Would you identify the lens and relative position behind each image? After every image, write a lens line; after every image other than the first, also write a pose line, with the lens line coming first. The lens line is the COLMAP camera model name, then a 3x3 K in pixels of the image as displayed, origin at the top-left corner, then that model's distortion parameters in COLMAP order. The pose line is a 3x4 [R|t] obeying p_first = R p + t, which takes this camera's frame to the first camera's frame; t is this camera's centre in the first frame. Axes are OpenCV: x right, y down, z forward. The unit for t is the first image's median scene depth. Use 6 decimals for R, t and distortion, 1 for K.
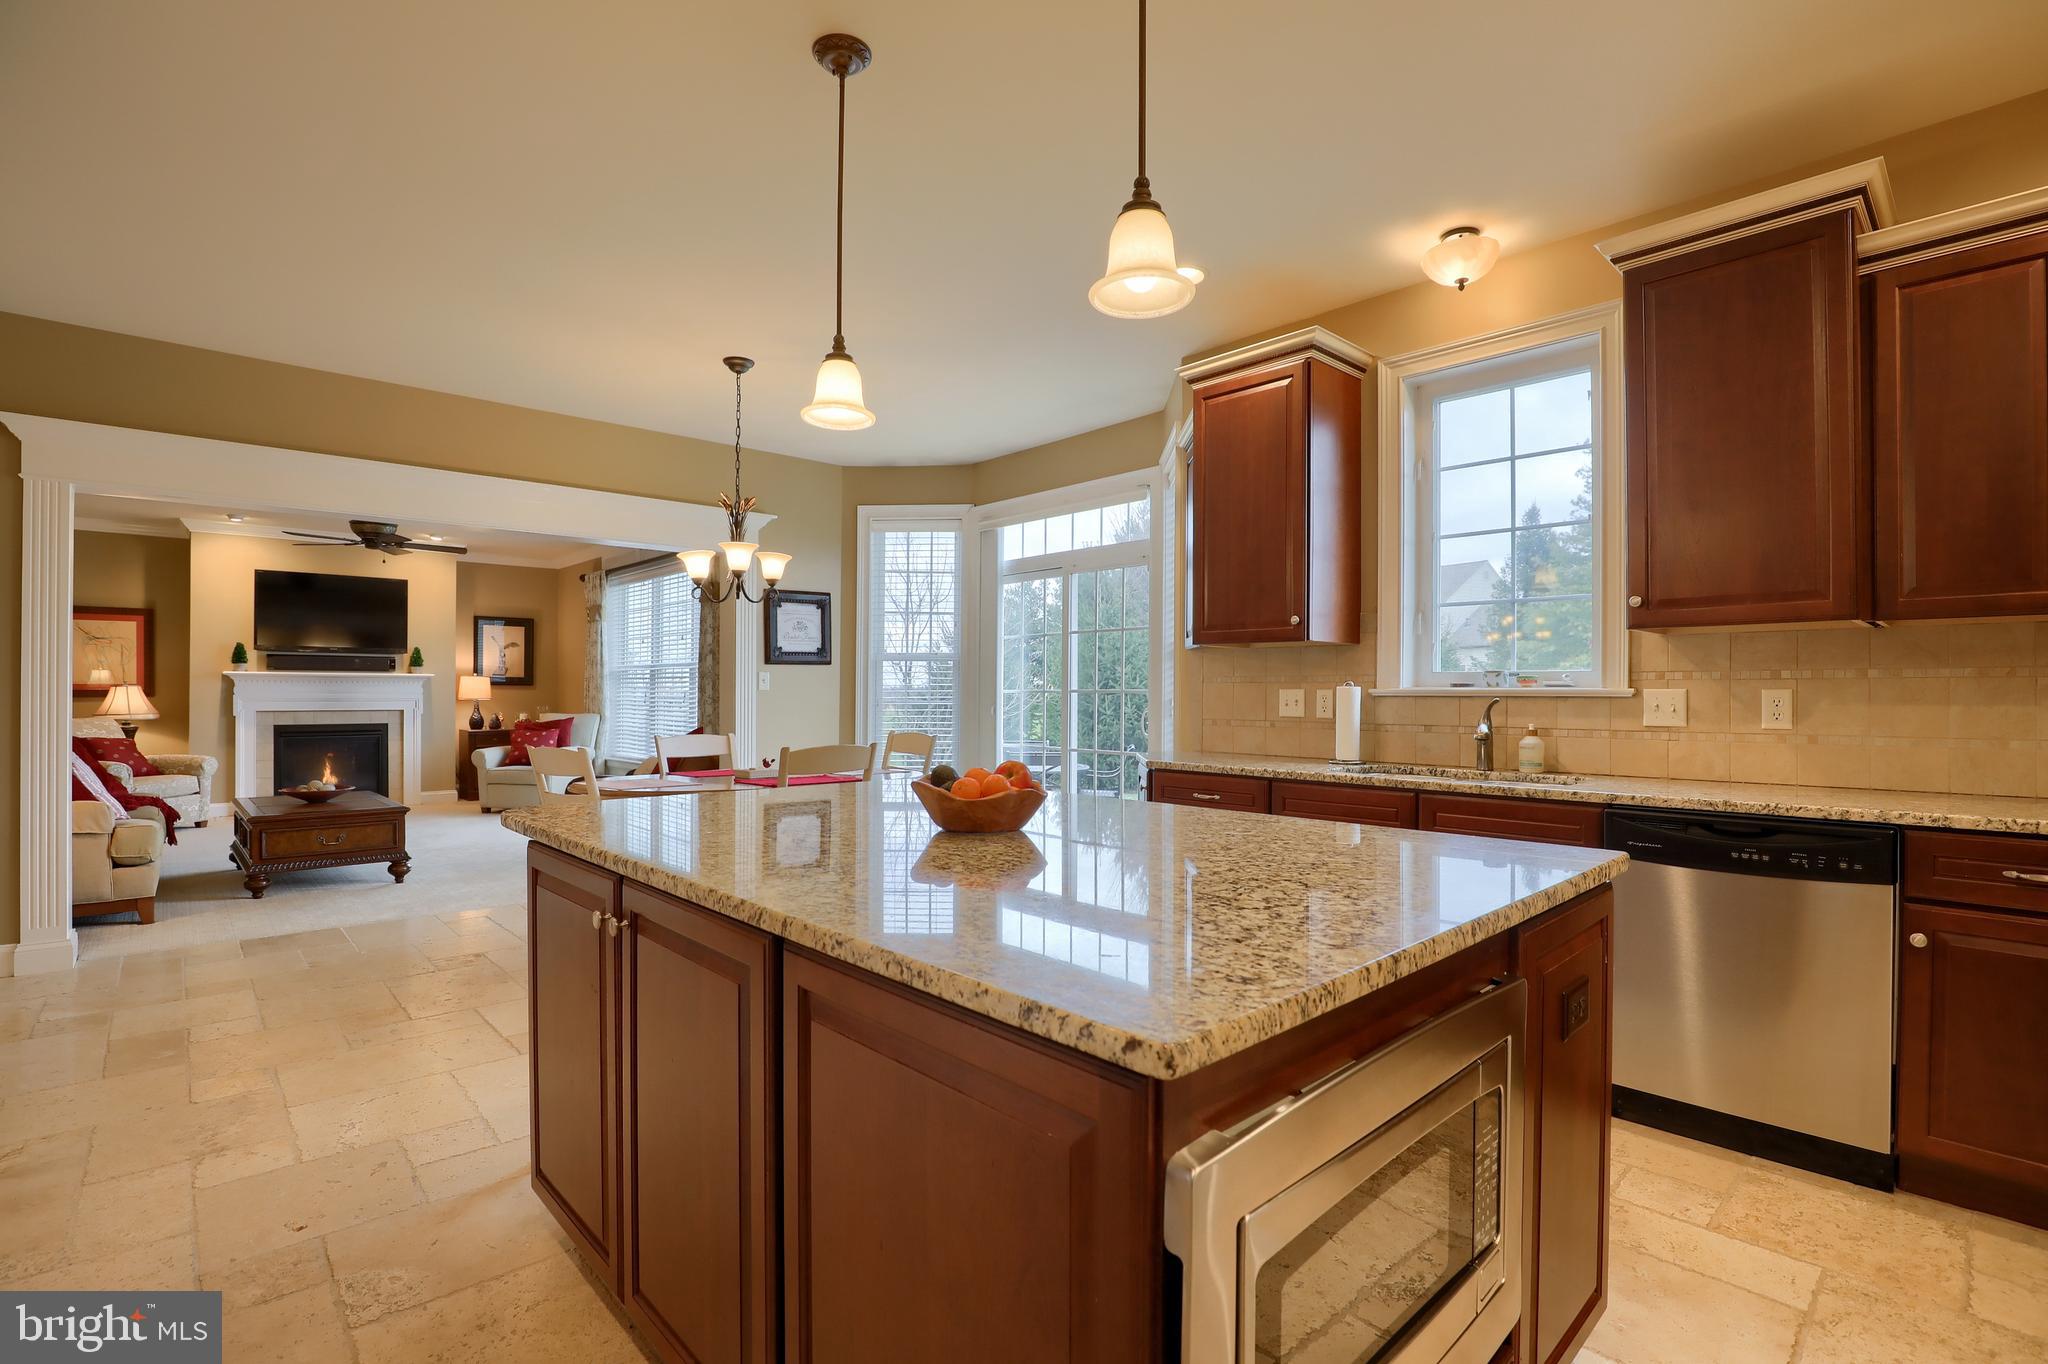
lens RADIAL K [[944.9, 0, 1034.1], [0, 944.9, 687.4], [0, 0, 1]] dist [-0.033800, 0.006509]
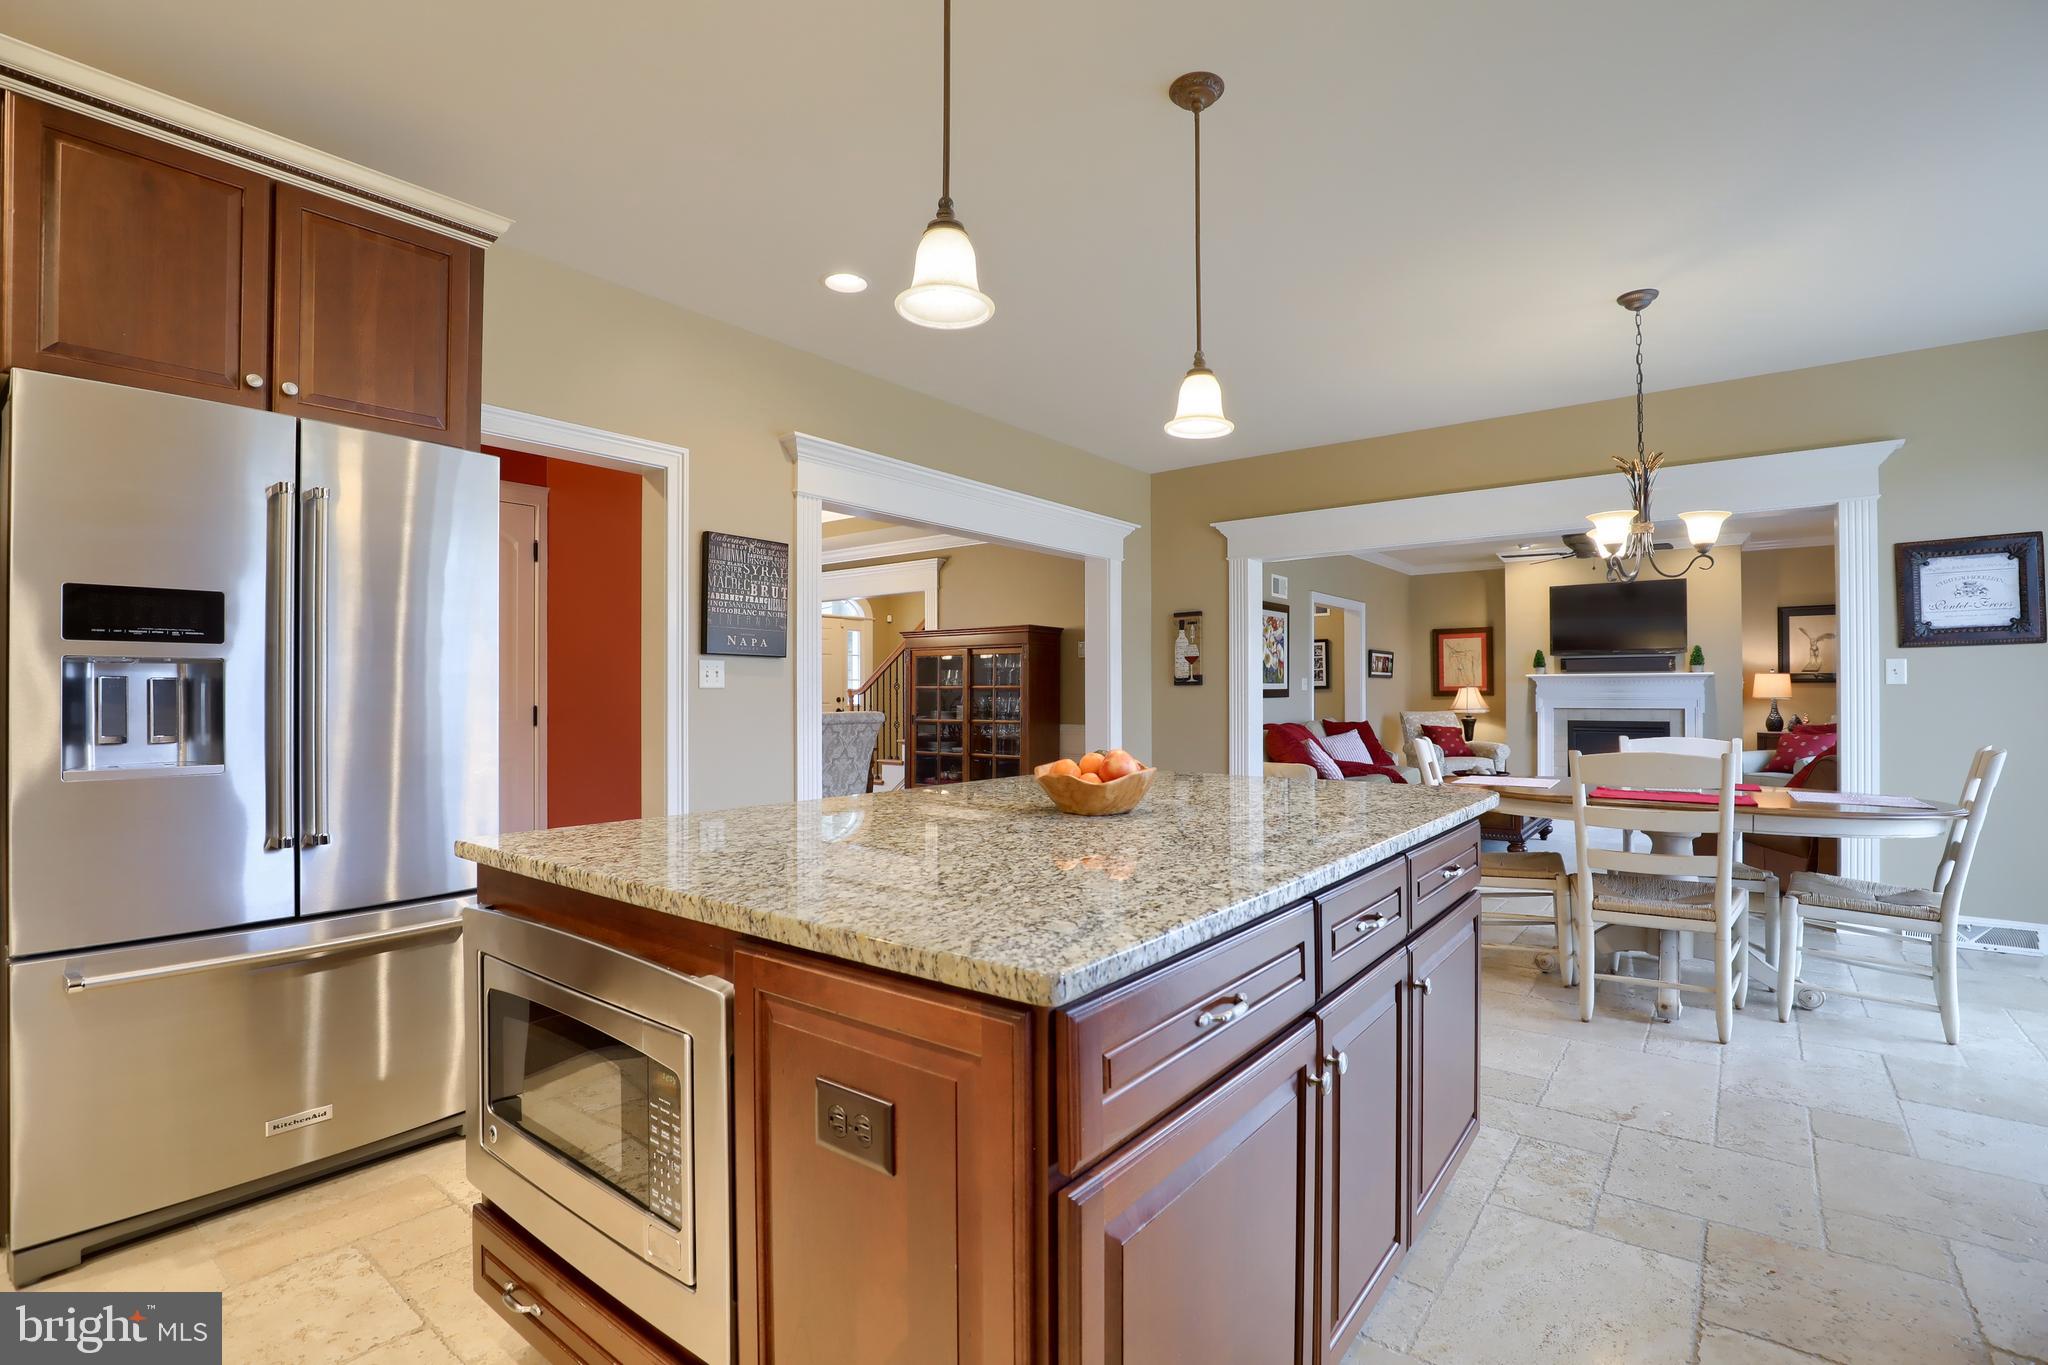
lens RADIAL K [[944.9, 0, 1027.8], [0, 944.9, 682.5], [0, 0, 1]] dist [-0.033800, 0.006509]
pose [[0.160884, -0.015123, -0.986857, 0.305428], [0.008887, 0.999864, -0.013874, 0.005543], [0.986933, -0.006538, 0.160997, 0.237450]]
